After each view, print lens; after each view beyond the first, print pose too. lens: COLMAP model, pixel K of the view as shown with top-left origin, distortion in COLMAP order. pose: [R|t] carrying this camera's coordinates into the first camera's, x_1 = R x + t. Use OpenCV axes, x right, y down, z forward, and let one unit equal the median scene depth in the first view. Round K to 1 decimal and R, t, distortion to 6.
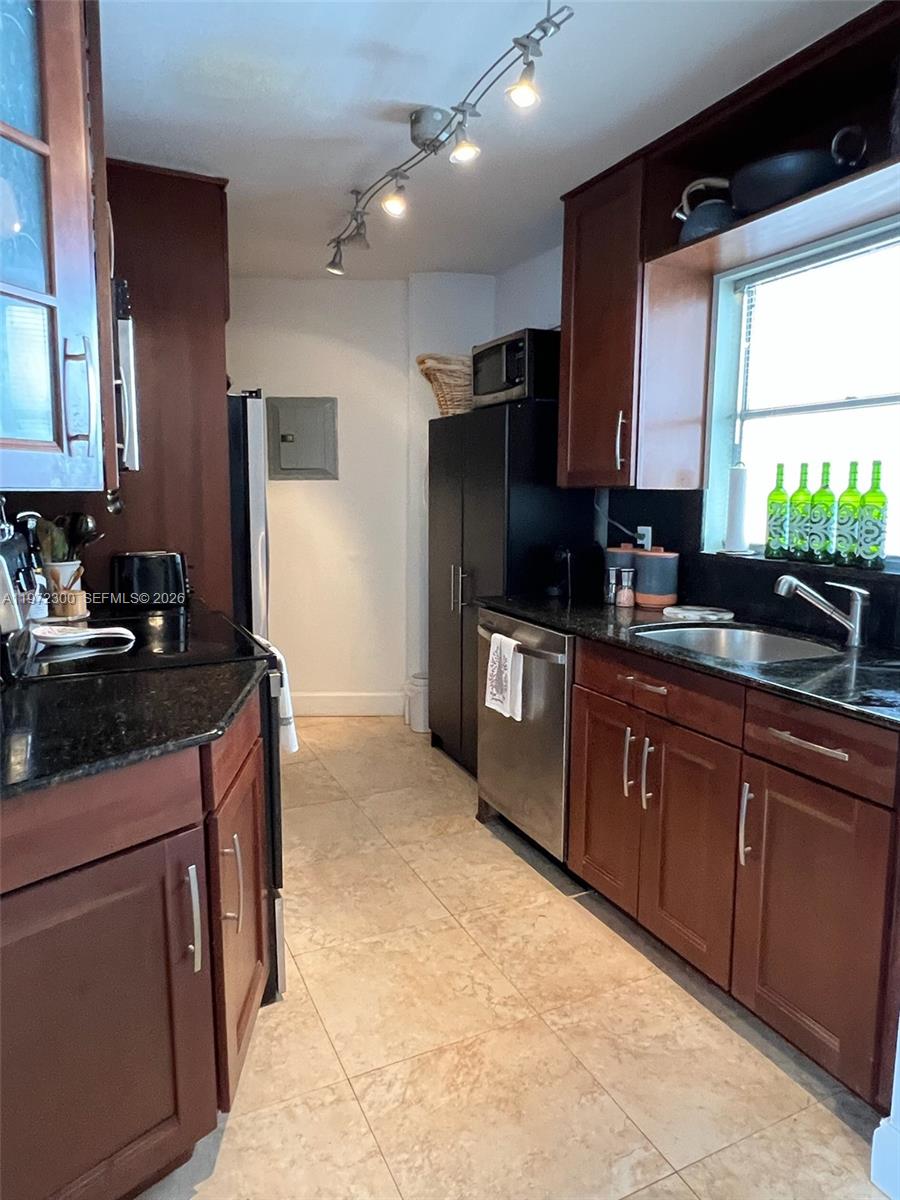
lens RADIAL K [[770.5, 0, 452.3], [0, 770.5, 587.4], [0, 0, 1]] dist [0.007492, 0.000910]
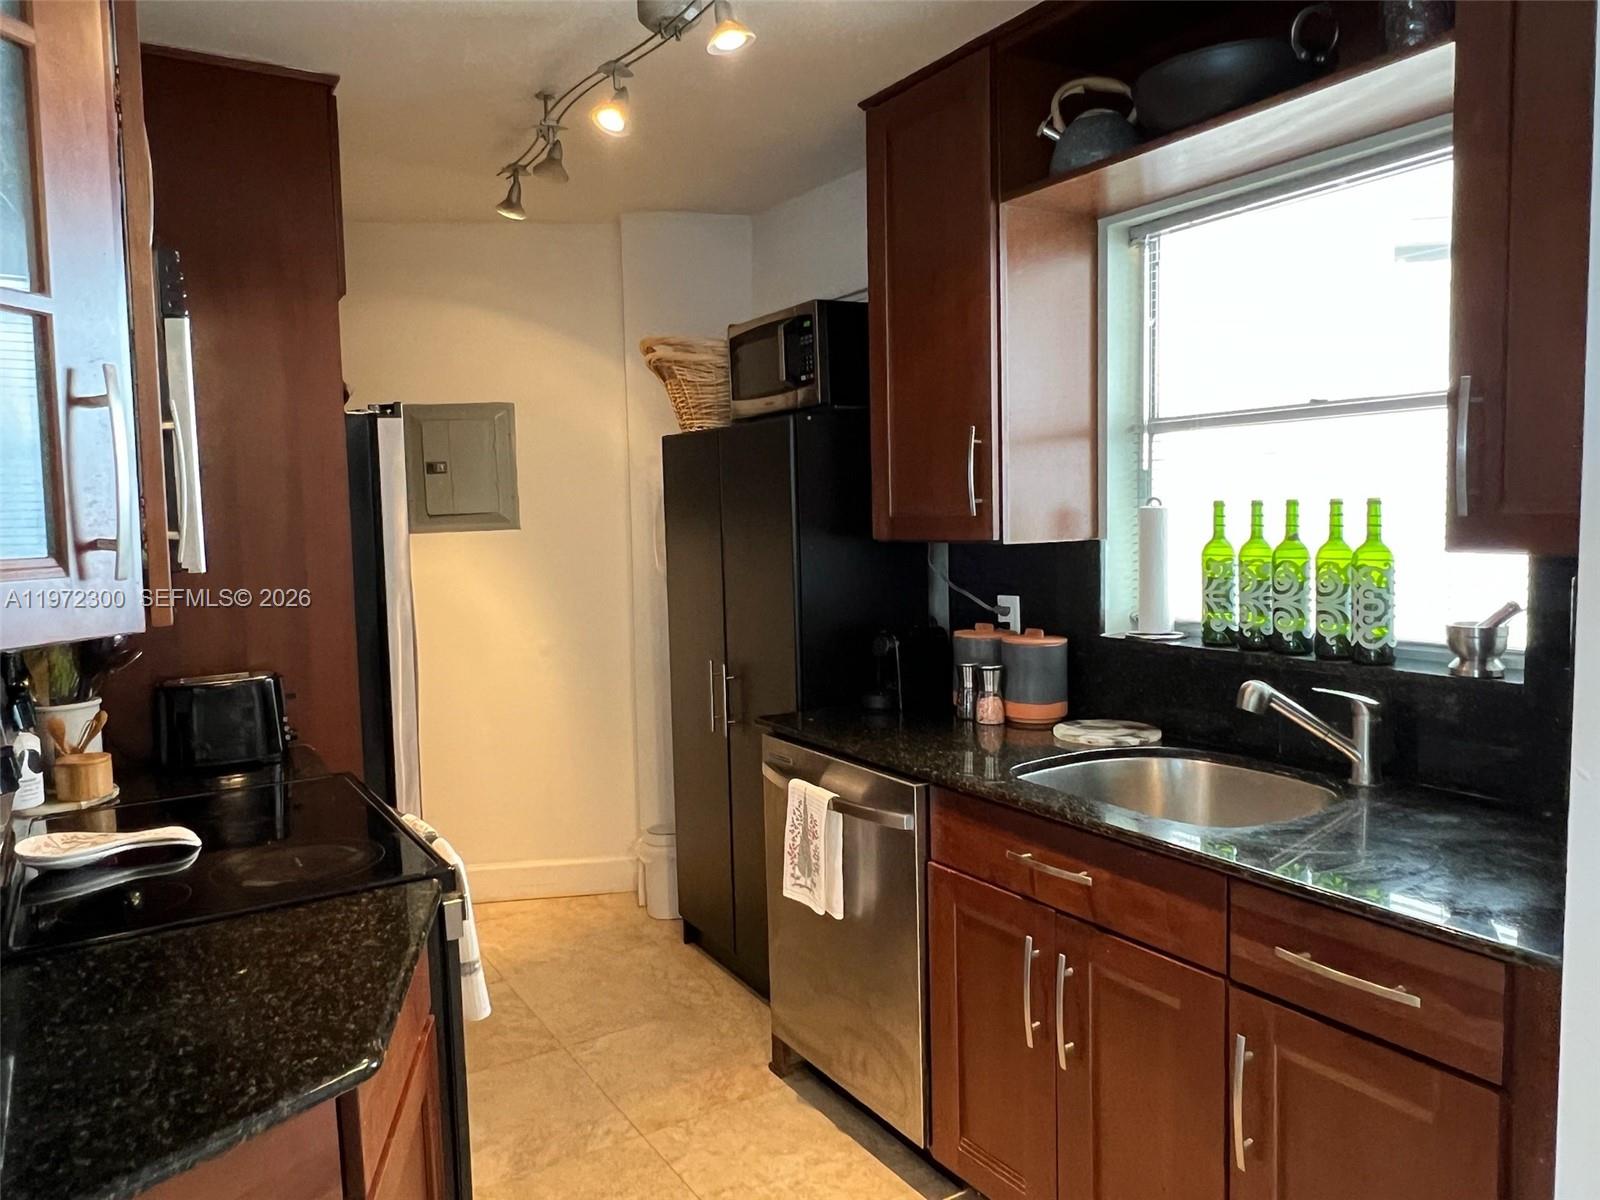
lens RADIAL K [[1124.0, 0, 776.9], [0, 1124.0, 593.6], [0, 0, 1]] dist [0.007471, -0.004141]
pose [[0.994728, -0.040022, 0.094417, -0.043234], [0.044796, 0.997794, -0.049001, -0.052350], [-0.092248, 0.052972, 0.994326, 0.086807]]
